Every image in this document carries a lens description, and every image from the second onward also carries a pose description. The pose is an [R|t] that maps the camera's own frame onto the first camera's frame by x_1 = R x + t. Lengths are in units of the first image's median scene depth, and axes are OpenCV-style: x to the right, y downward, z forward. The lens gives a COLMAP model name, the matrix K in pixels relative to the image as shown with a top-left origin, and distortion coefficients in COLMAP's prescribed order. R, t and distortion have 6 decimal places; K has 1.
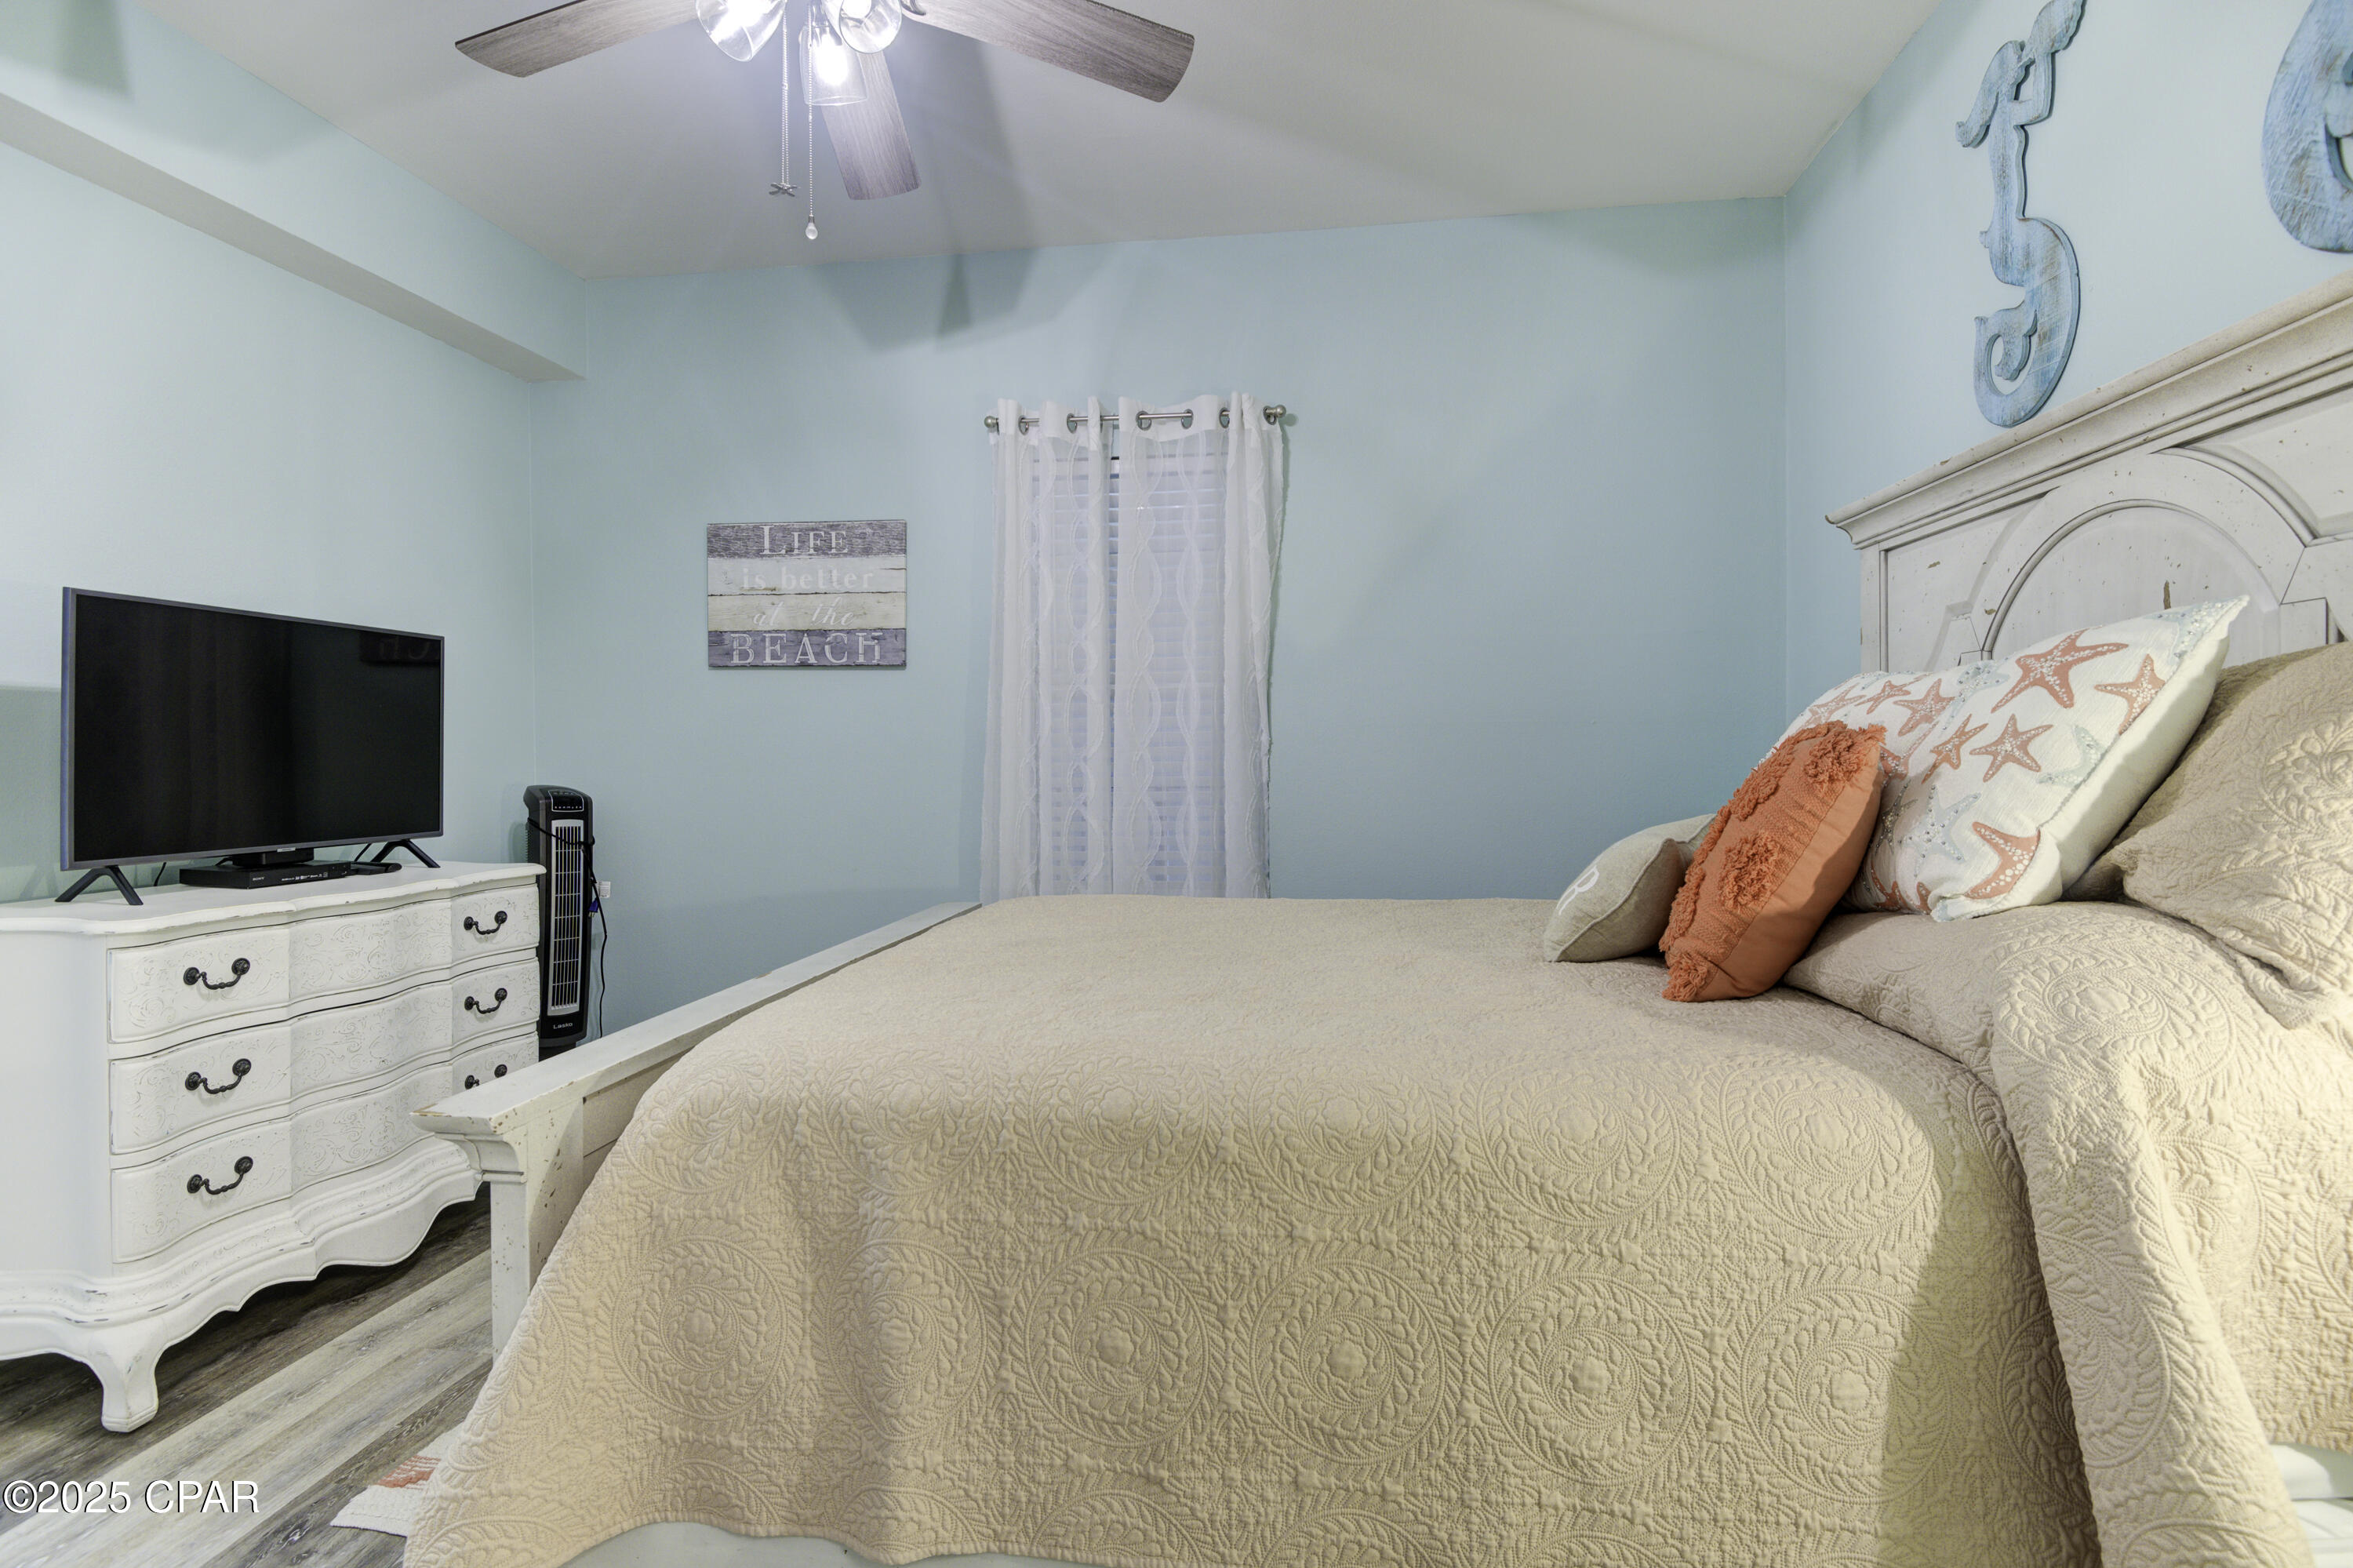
lens RADIAL K [[1132.2, 0, 1171.8], [0, 1132.2, 771.5], [0, 0, 1]] dist [-0.004277, -0.010932]
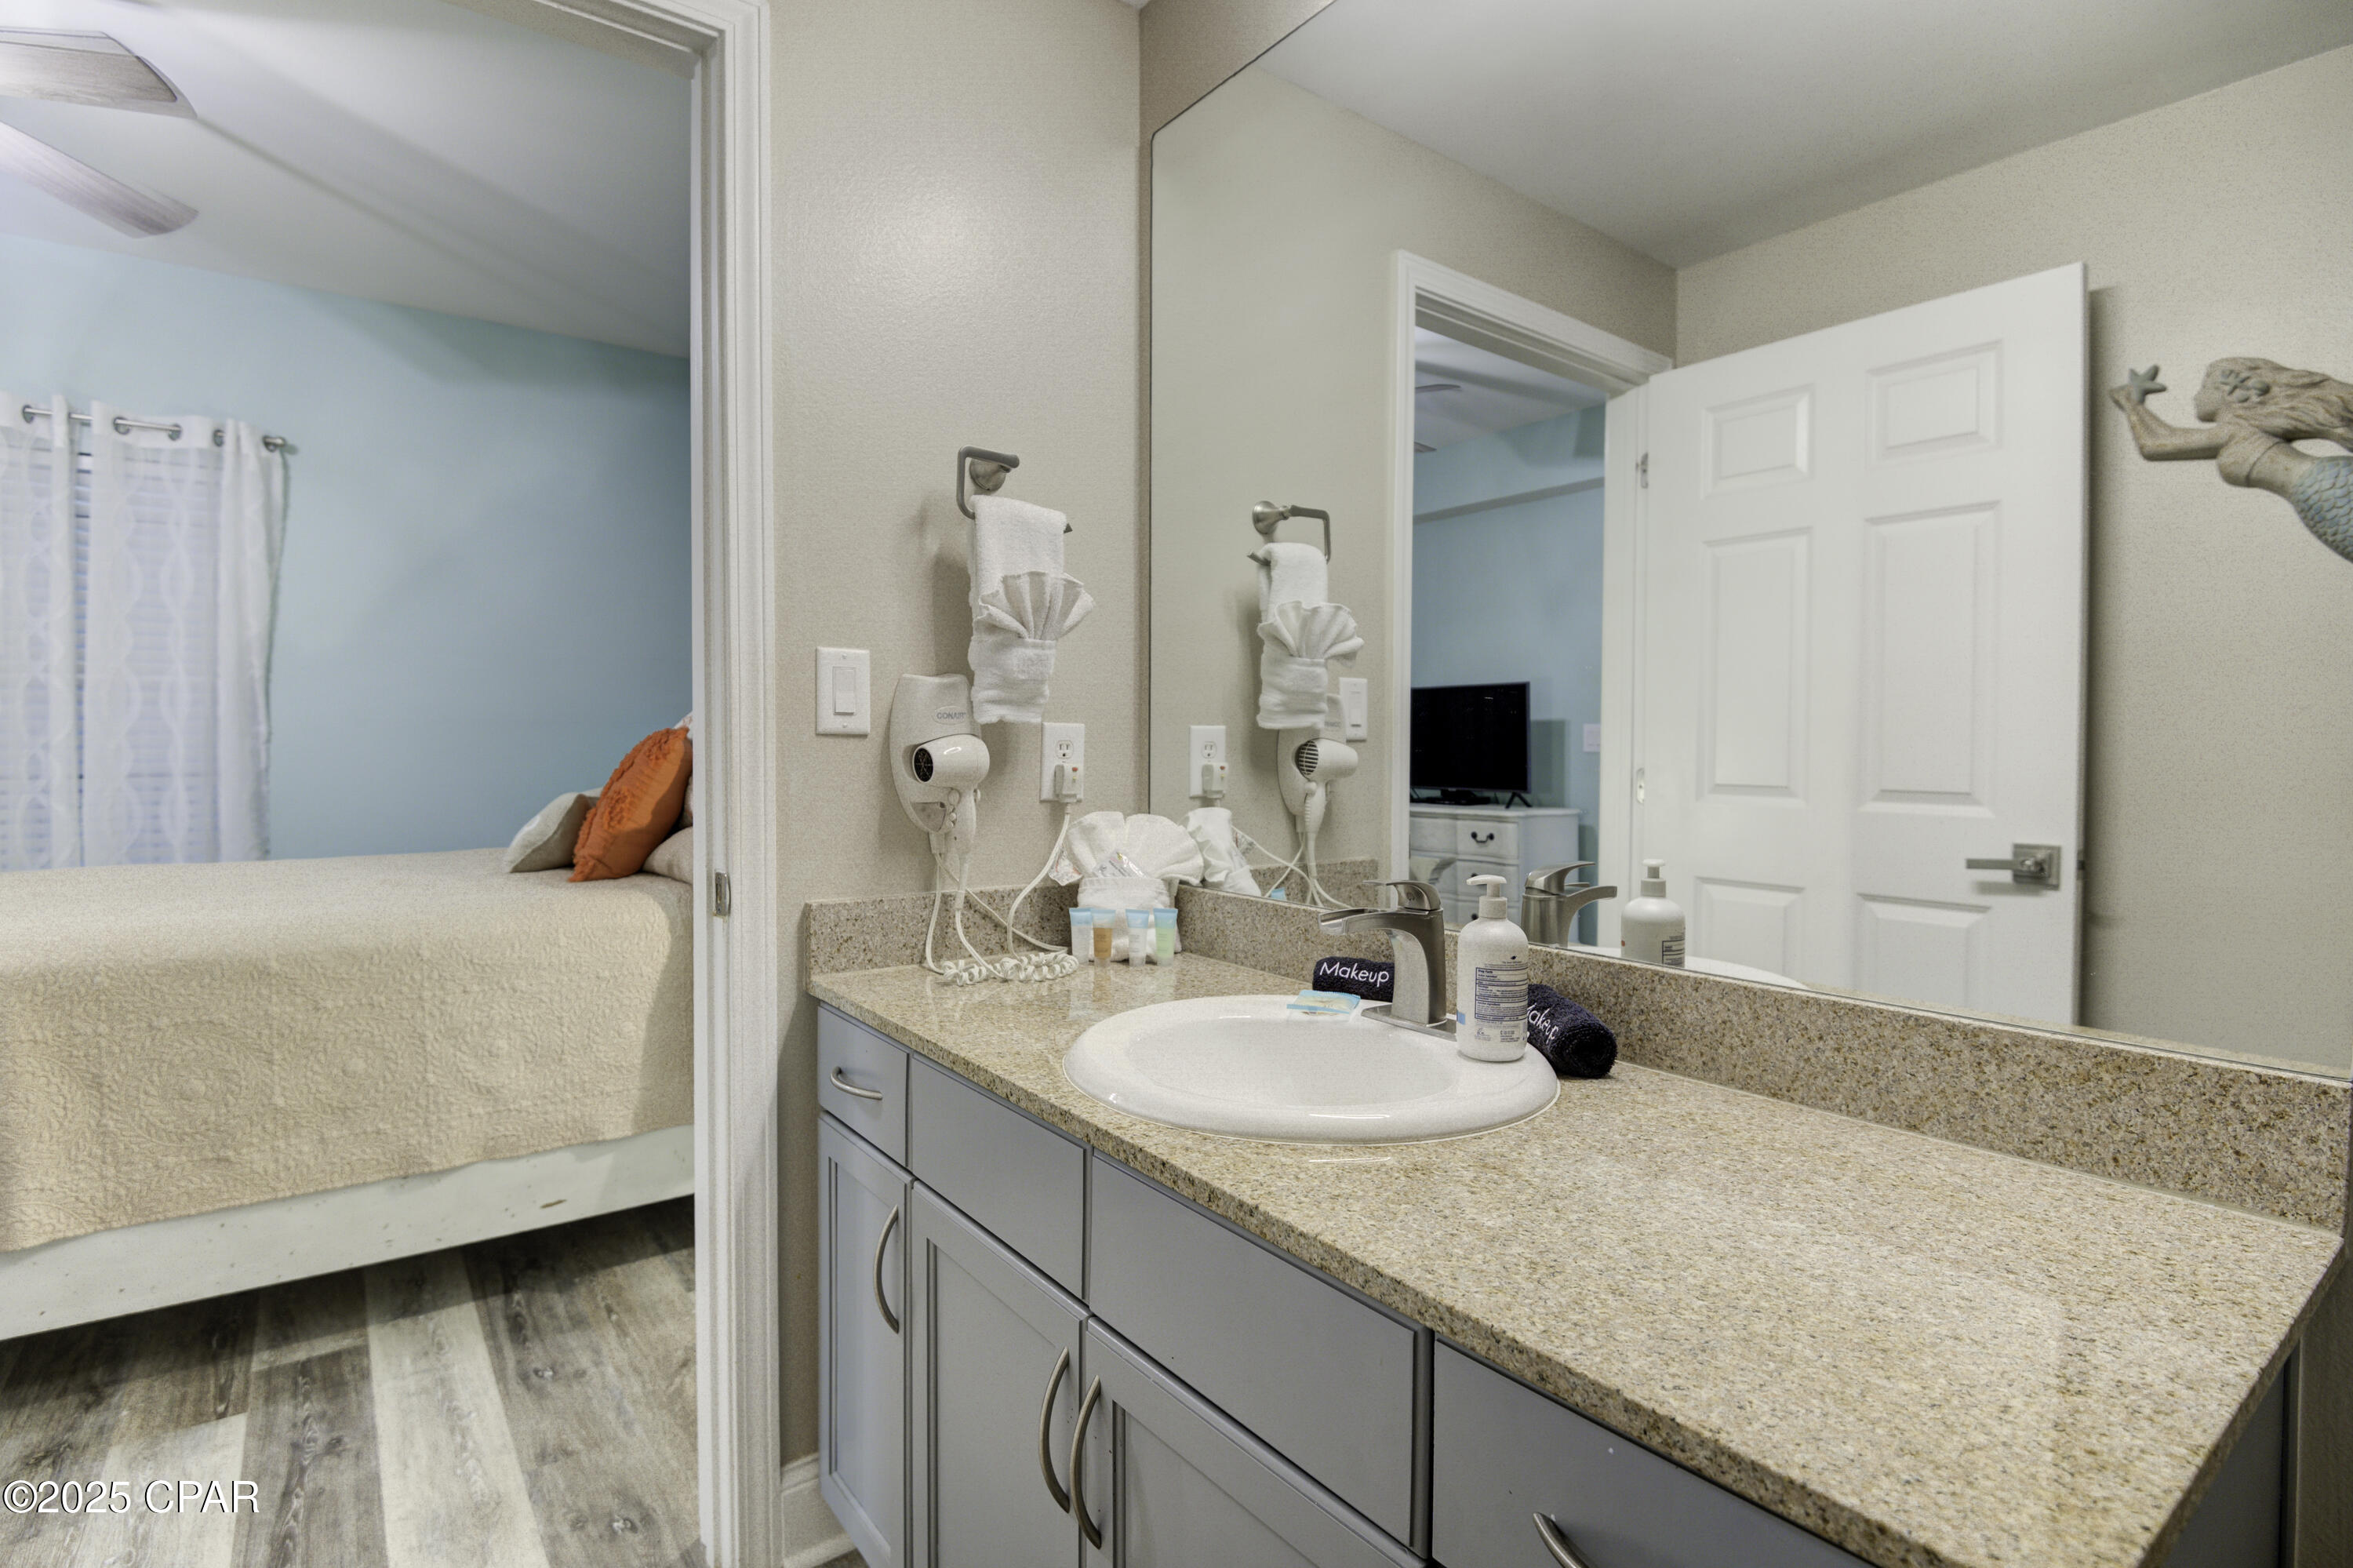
lens RADIAL K [[1132.2, 0, 1164.6], [0, 1132.2, 764.0], [0, 0, 1]] dist [-0.004277, -0.010932]
pose [[0.712120, -0.004913, 0.702041, -0.076830], [0.005339, 0.999984, 0.001582, 0.010097], [-0.702038, 0.002621, 0.712135, -0.501274]]
